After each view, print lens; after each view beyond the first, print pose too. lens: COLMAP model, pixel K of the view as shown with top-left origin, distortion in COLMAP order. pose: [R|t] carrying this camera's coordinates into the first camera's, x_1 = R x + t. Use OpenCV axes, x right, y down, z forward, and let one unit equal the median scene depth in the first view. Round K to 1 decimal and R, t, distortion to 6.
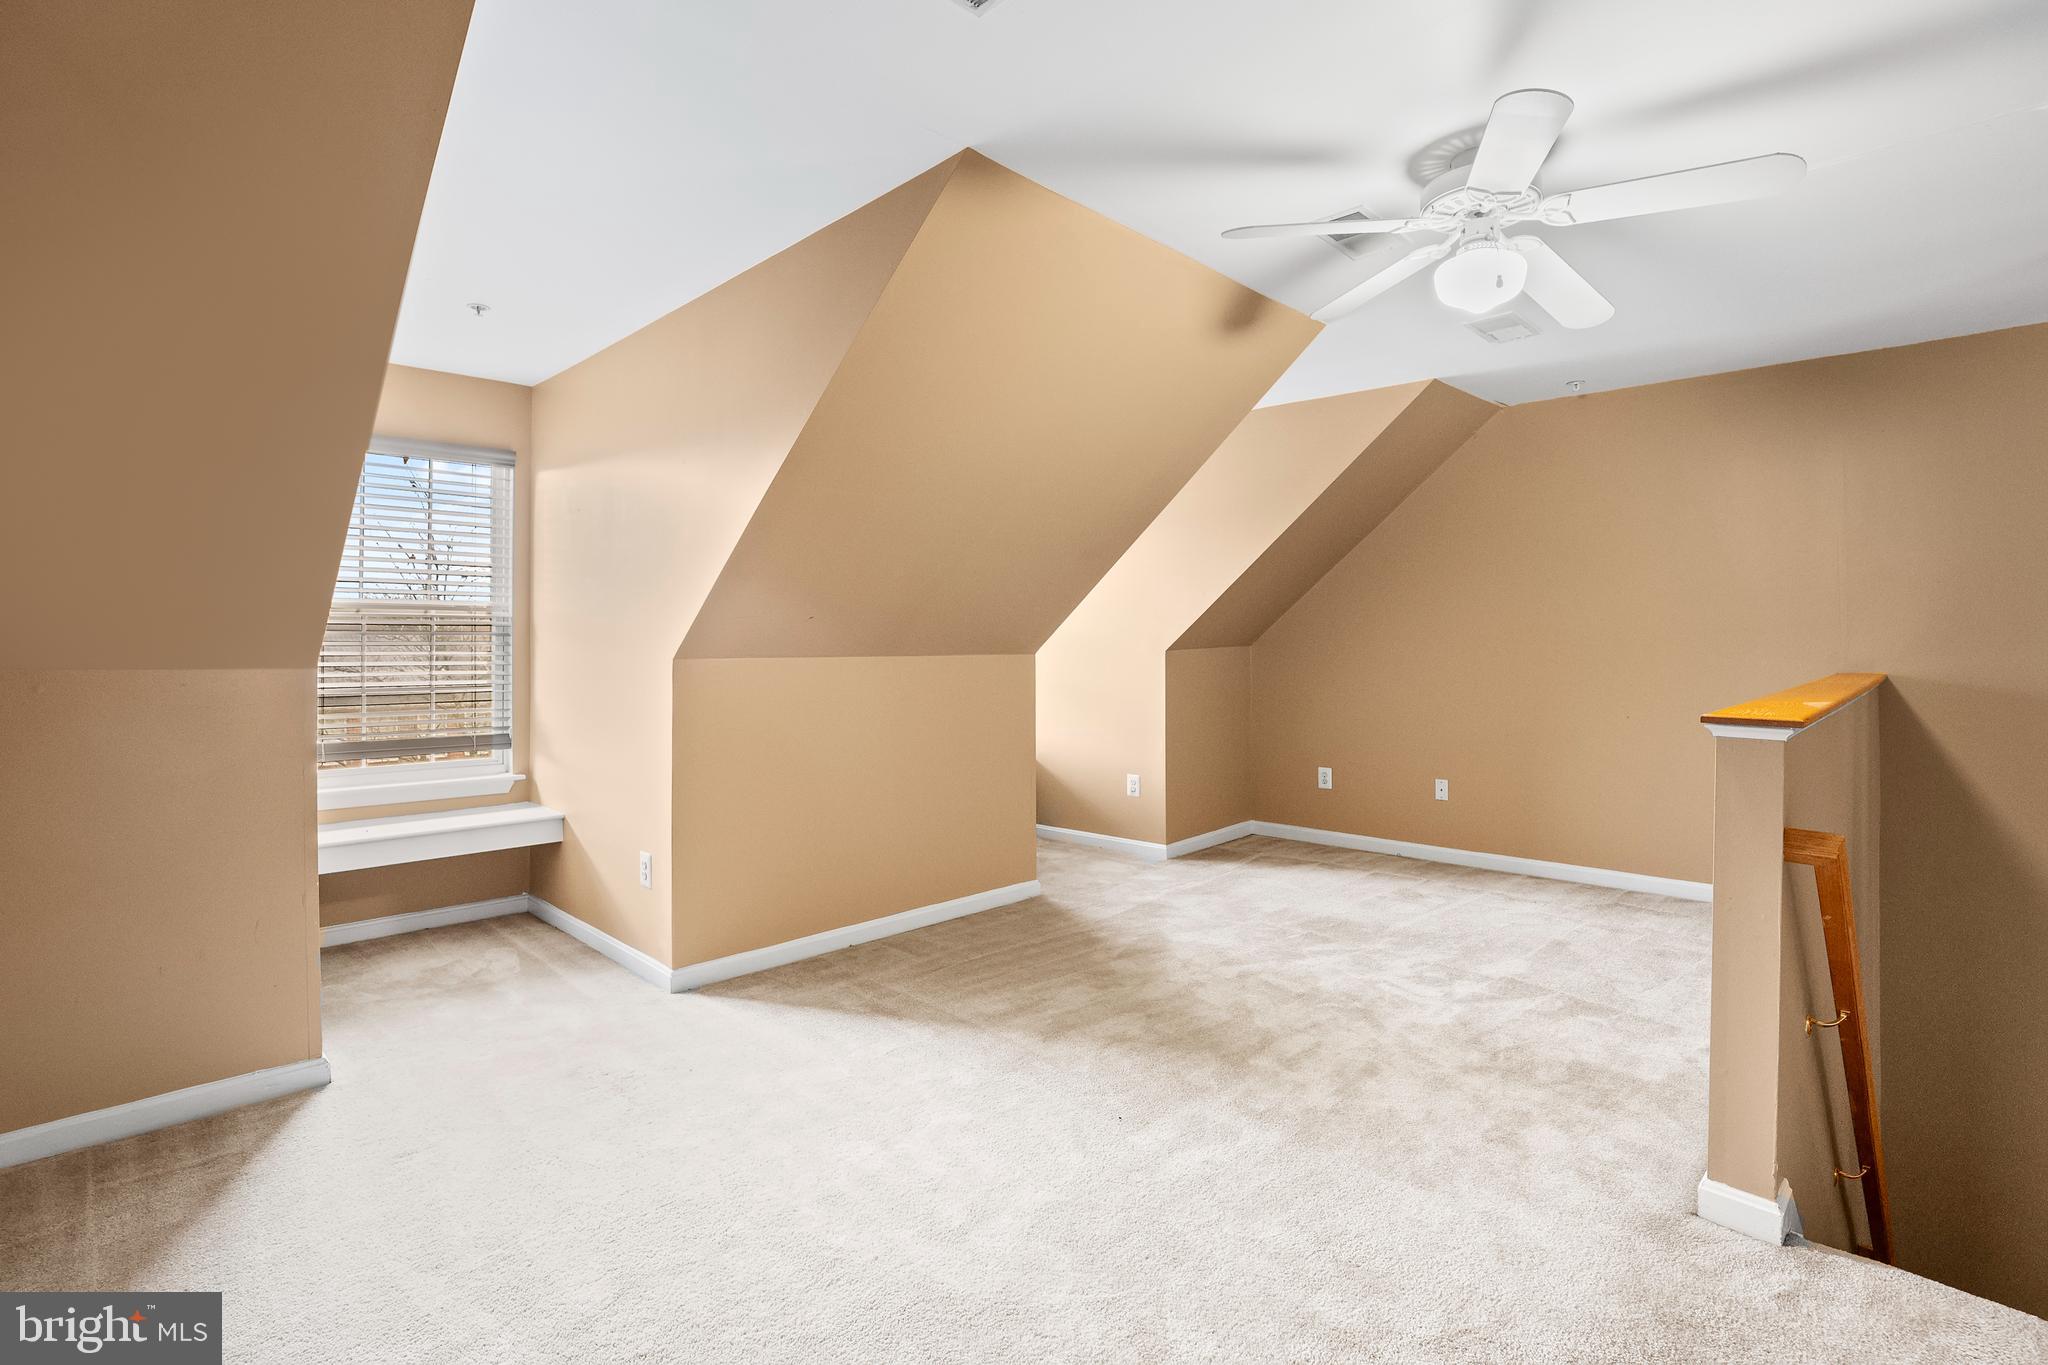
lens RADIAL K [[962.0, 0, 1026.7], [0, 962.0, 645.0], [0, 0, 1]] dist [-0.048784, 0.015436]
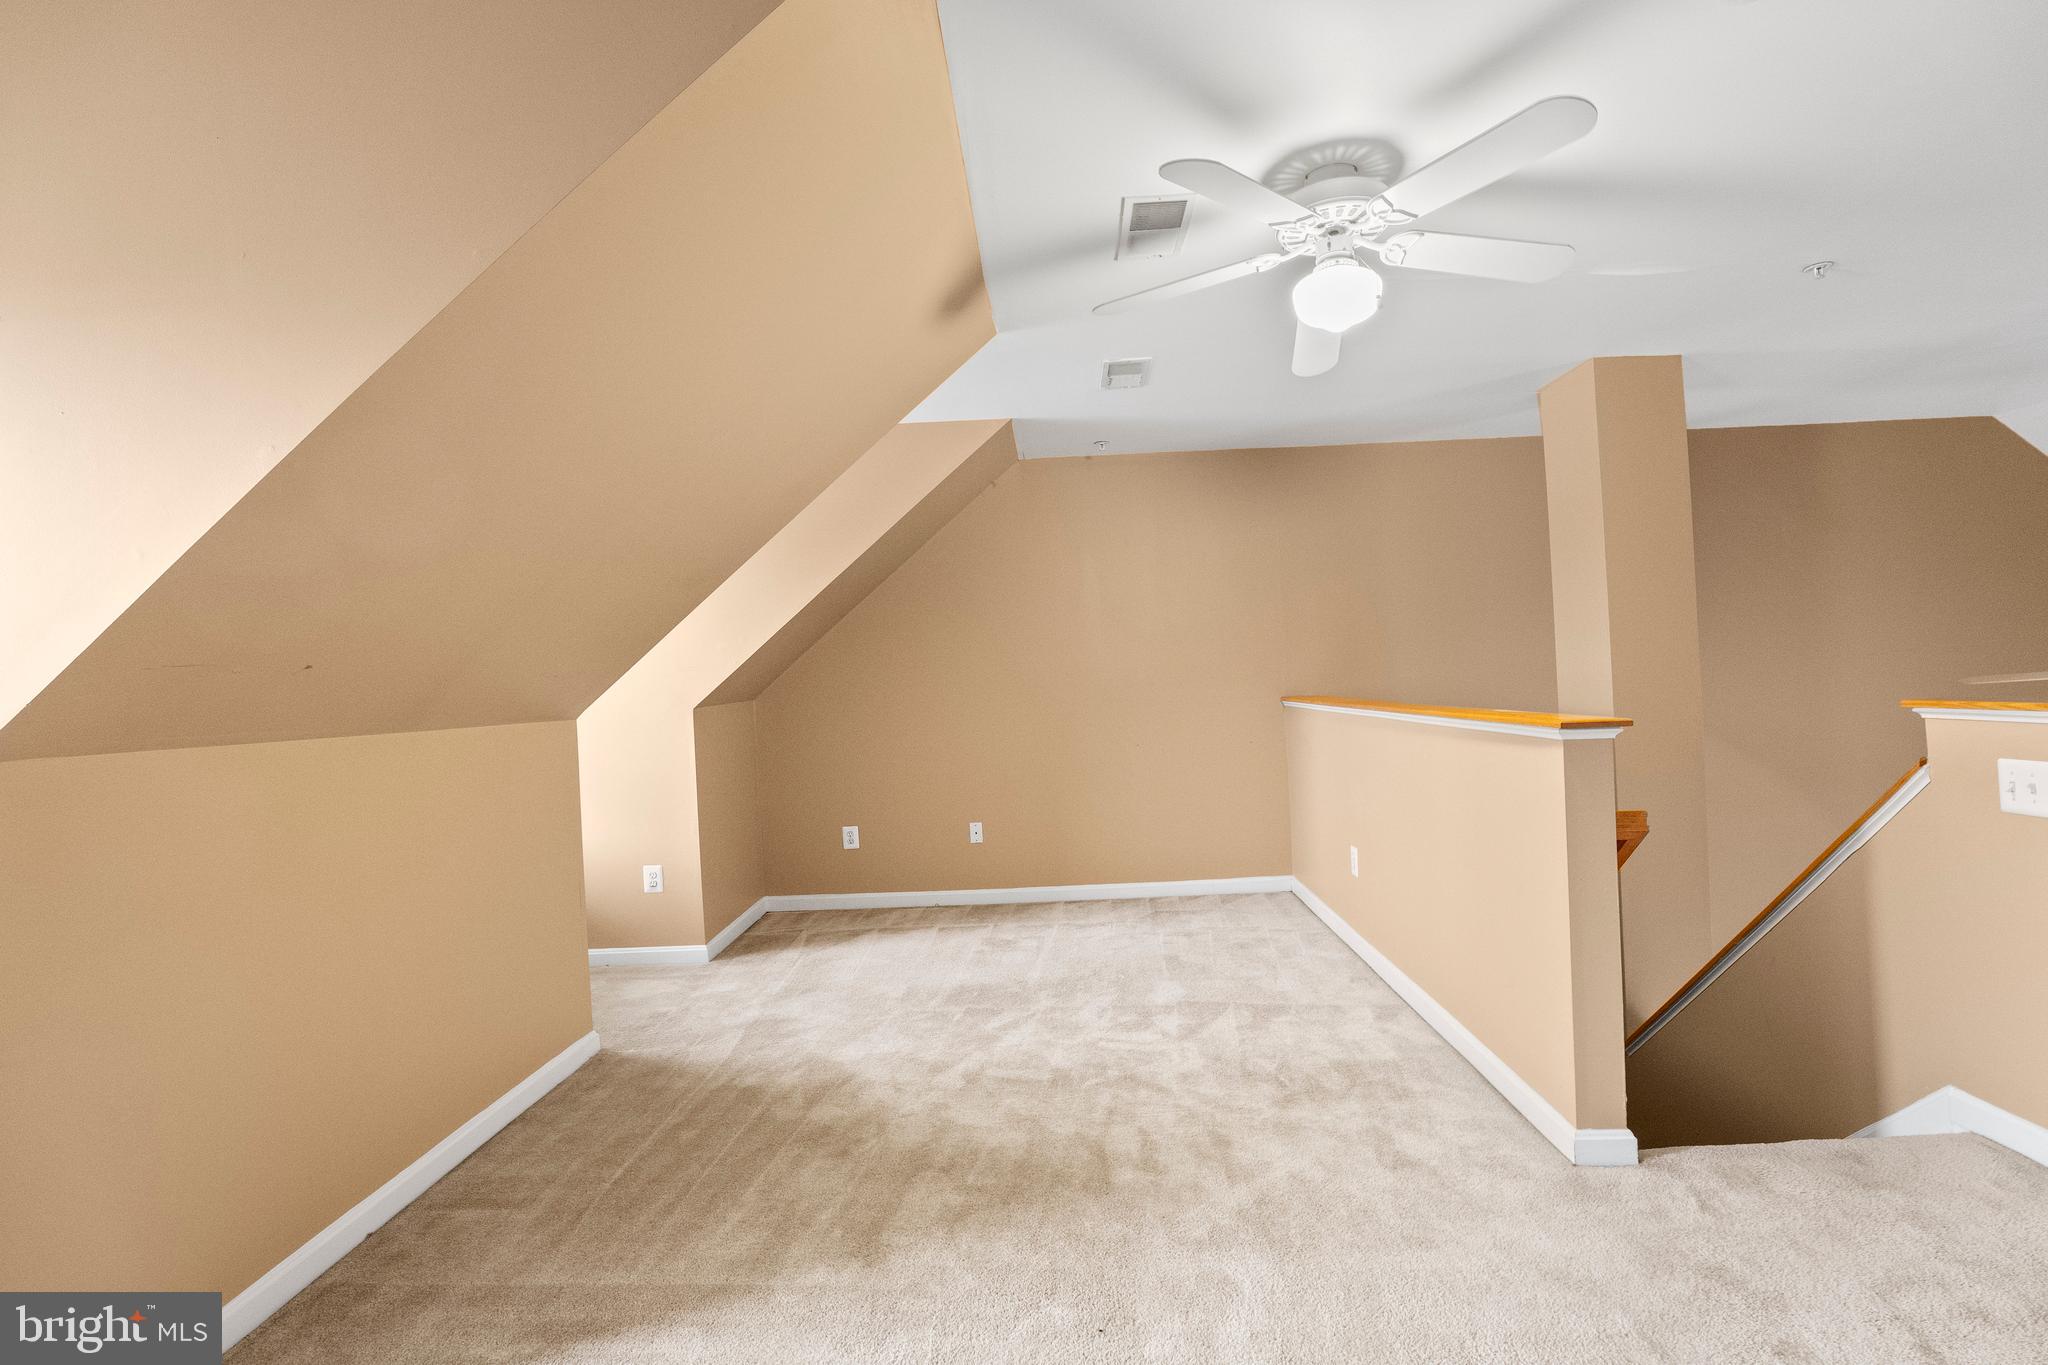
lens RADIAL K [[928.7, 0, 1057.0], [0, 928.7, 681.3], [0, 0, 1]] dist [-0.066947, 0.027626]
pose [[0.731301, -0.029503, 0.681417, -0.263605], [0.045982, 0.998924, -0.006098, 0.002701], [-0.680503, 0.035793, 0.731870, 0.344622]]
